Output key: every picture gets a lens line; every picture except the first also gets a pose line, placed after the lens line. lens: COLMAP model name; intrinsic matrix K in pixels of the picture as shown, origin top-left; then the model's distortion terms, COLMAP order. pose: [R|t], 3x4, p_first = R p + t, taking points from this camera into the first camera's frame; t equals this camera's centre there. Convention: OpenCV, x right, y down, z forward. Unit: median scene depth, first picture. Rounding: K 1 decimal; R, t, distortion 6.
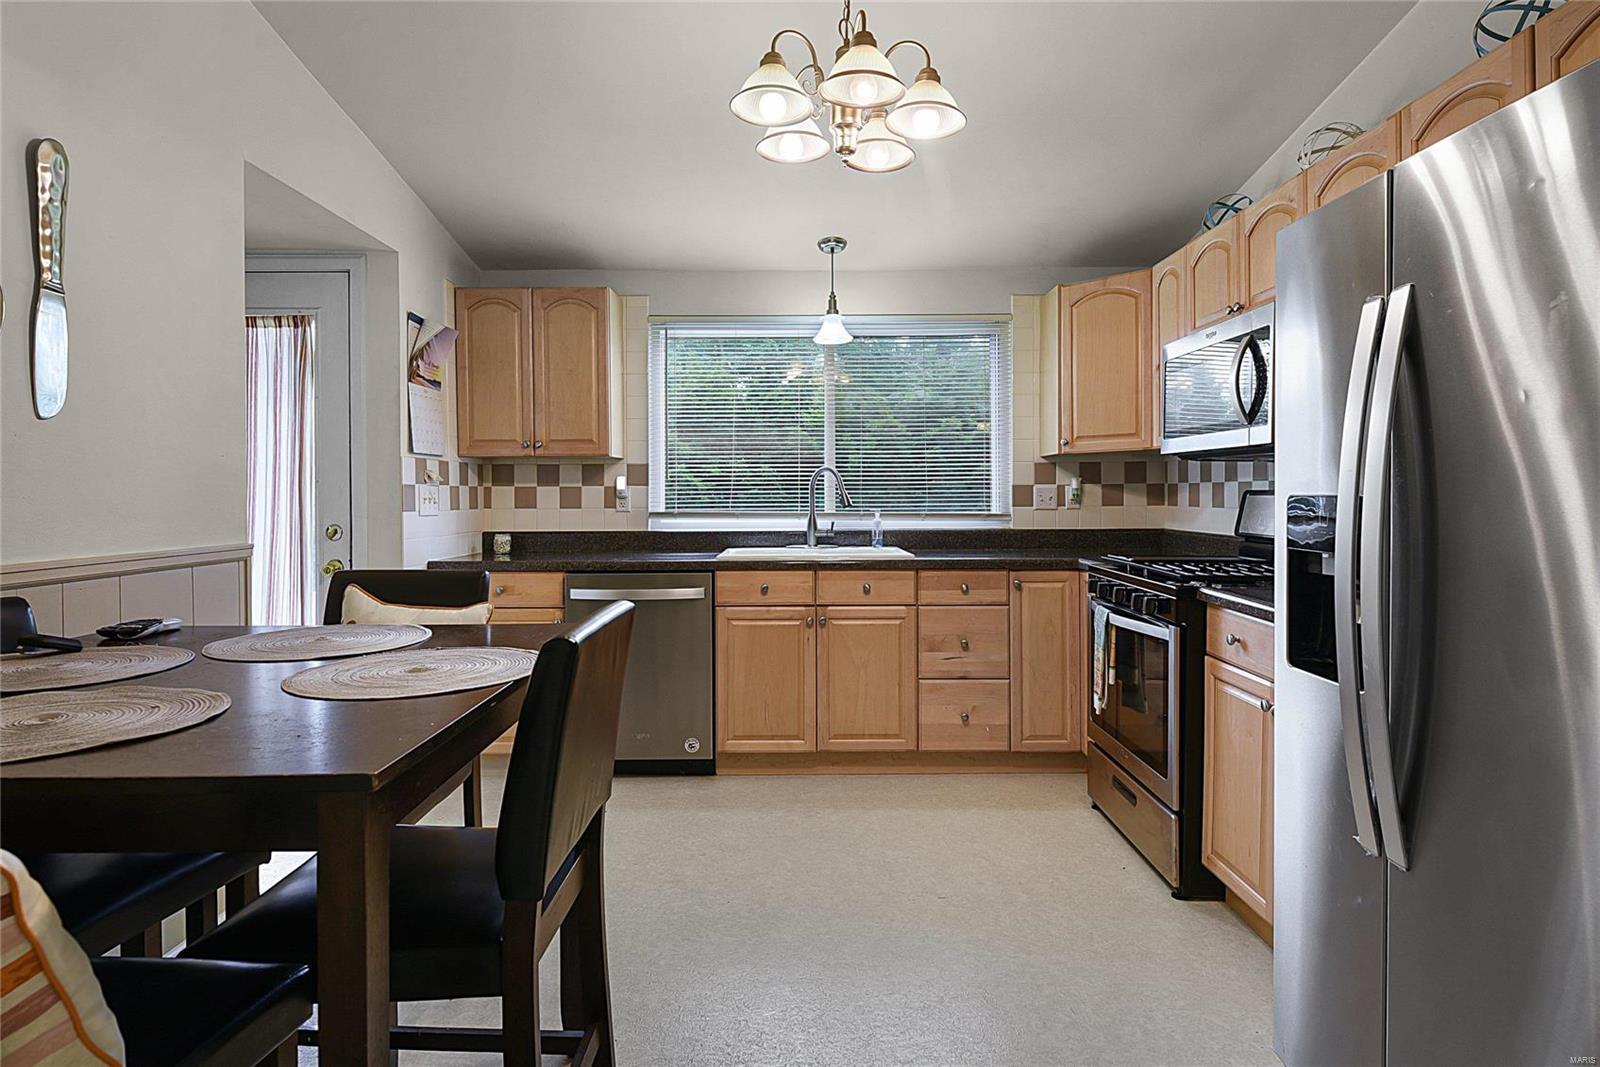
lens RADIAL K [[921.0, 0, 815.2], [0, 921.0, 488.5], [0, 0, 1]] dist [0.002065, 0.000844]
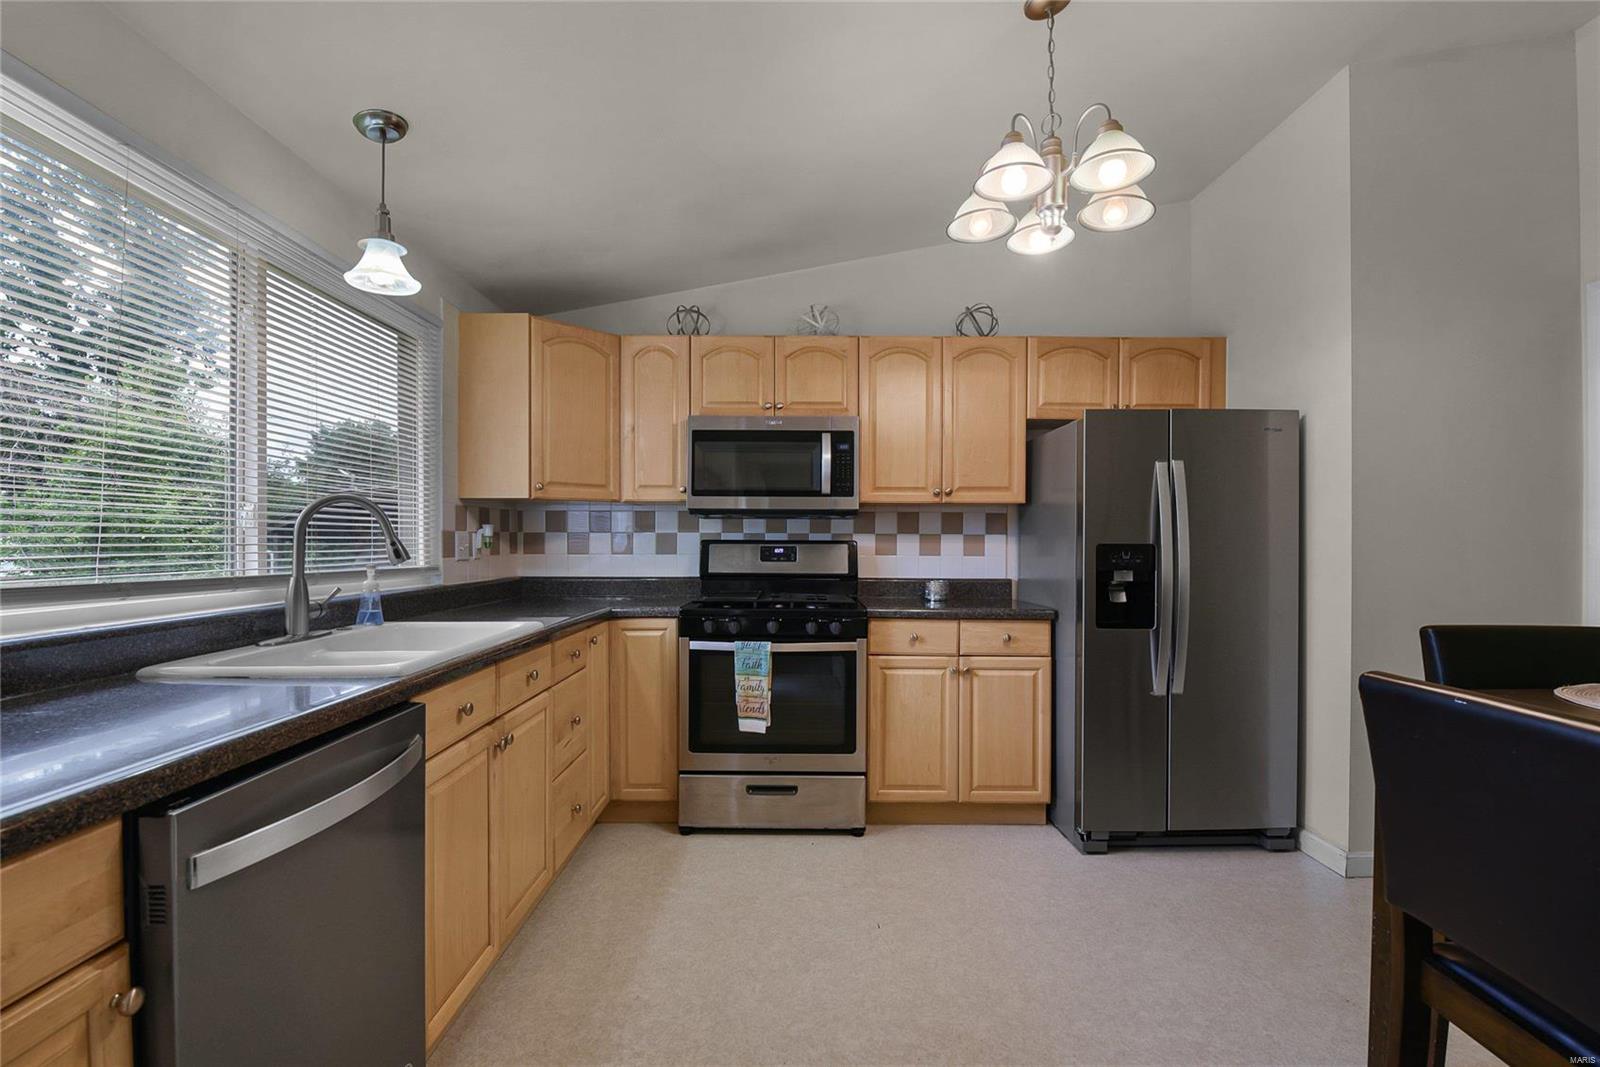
lens RADIAL K [[706.1, 0, 831.7], [0, 706.1, 539.4], [0, 0, 1]] dist [-0.002780, -0.008478]
pose [[-0.028782, 0.008132, 0.999553, -0.446472], [-0.005754, 0.999949, -0.008301, 0.007277], [-0.999569, -0.005990, -0.028733, 0.725279]]
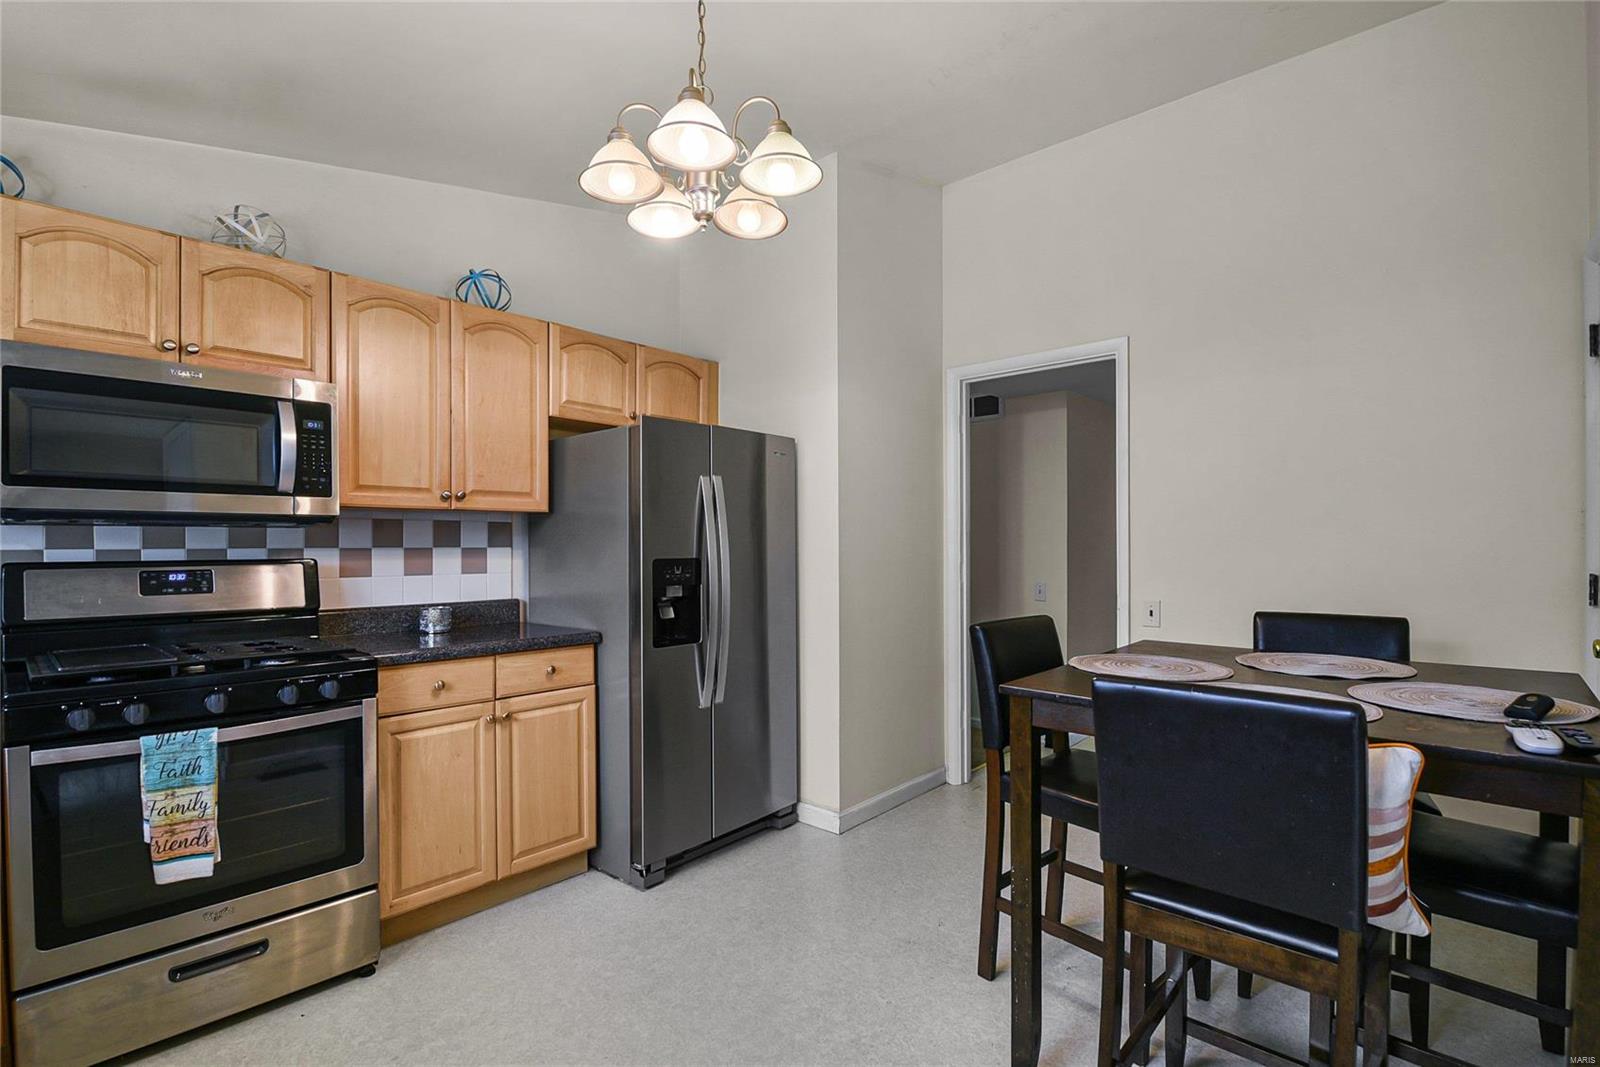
lens RADIAL K [[718.8, 0, 792.9], [0, 718.8, 545.0], [0, 0, 1]] dist [-0.009155, -0.001688]
pose [[-0.737533, 0.008832, 0.675254, -0.308911], [0.007612, 0.999960, -0.004764, -0.004080], [-0.675268, 0.001626, -0.737570, 0.847553]]
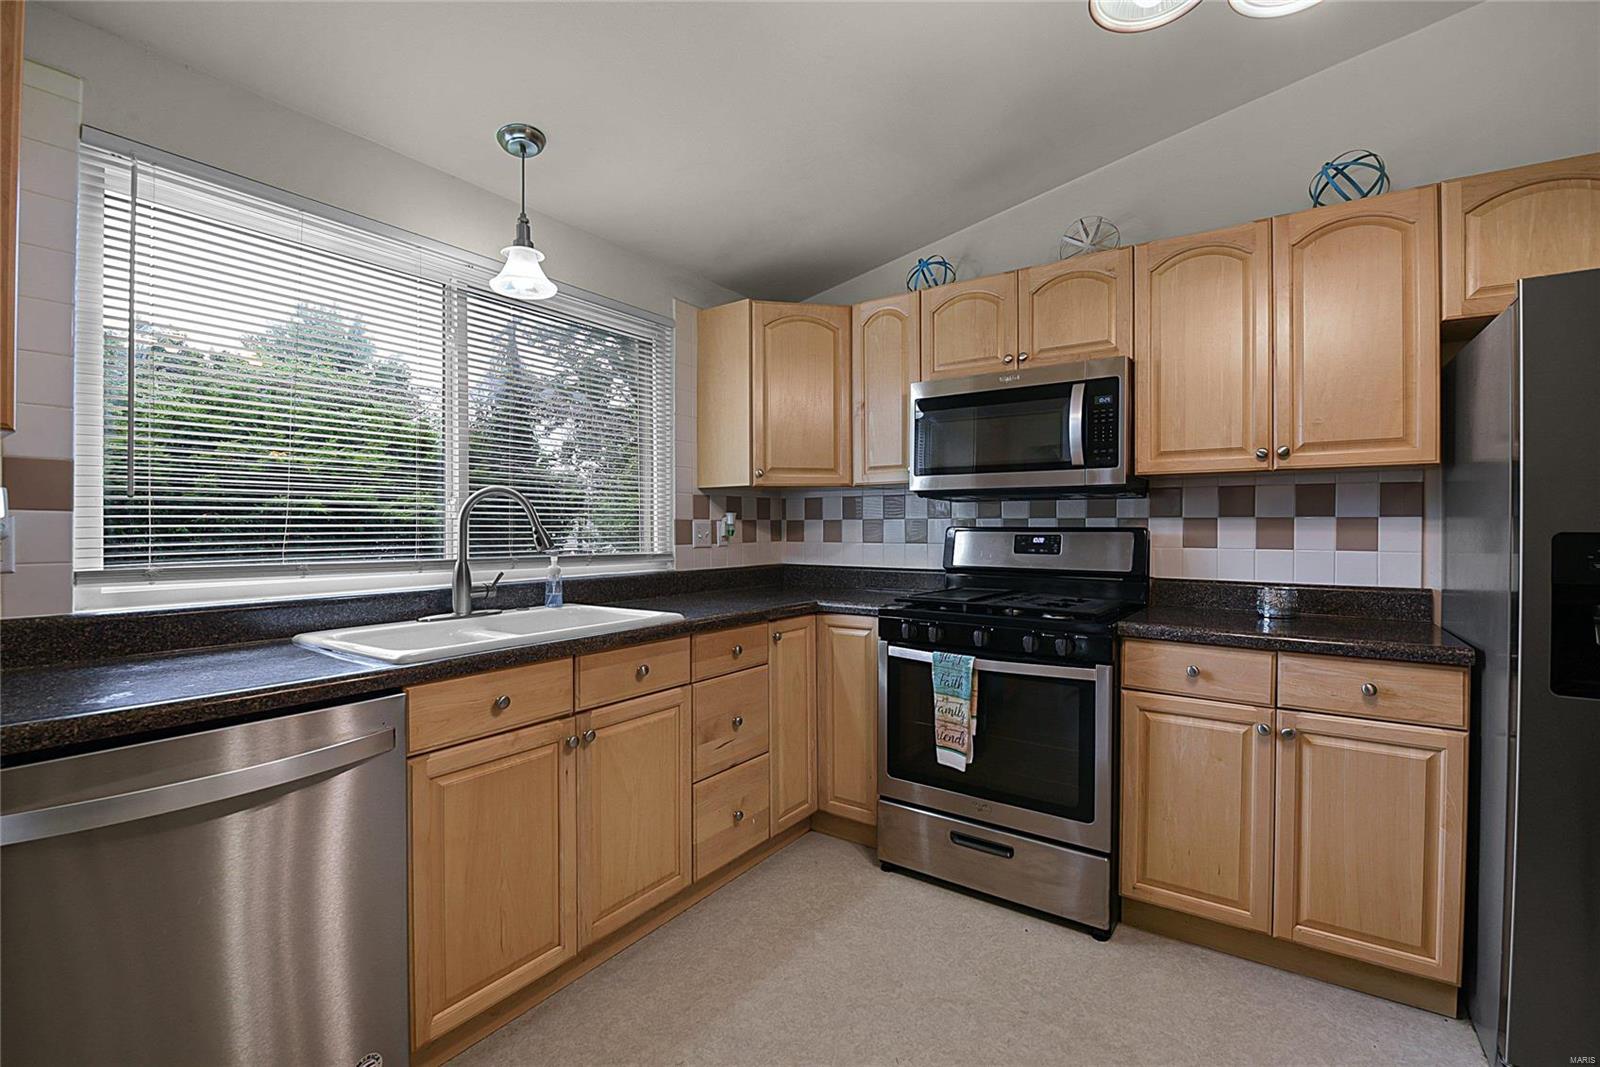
lens RADIAL K [[706.1, 0, 822.4], [0, 706.1, 526.6], [0, 0, 1]] dist [-0.002780, -0.008478]
pose [[0.560746, 0.005615, 0.827969, -0.270239], [-0.005229, 0.999981, -0.003240, 0.004377], [-0.827972, -0.002513, 0.560764, 0.557729]]
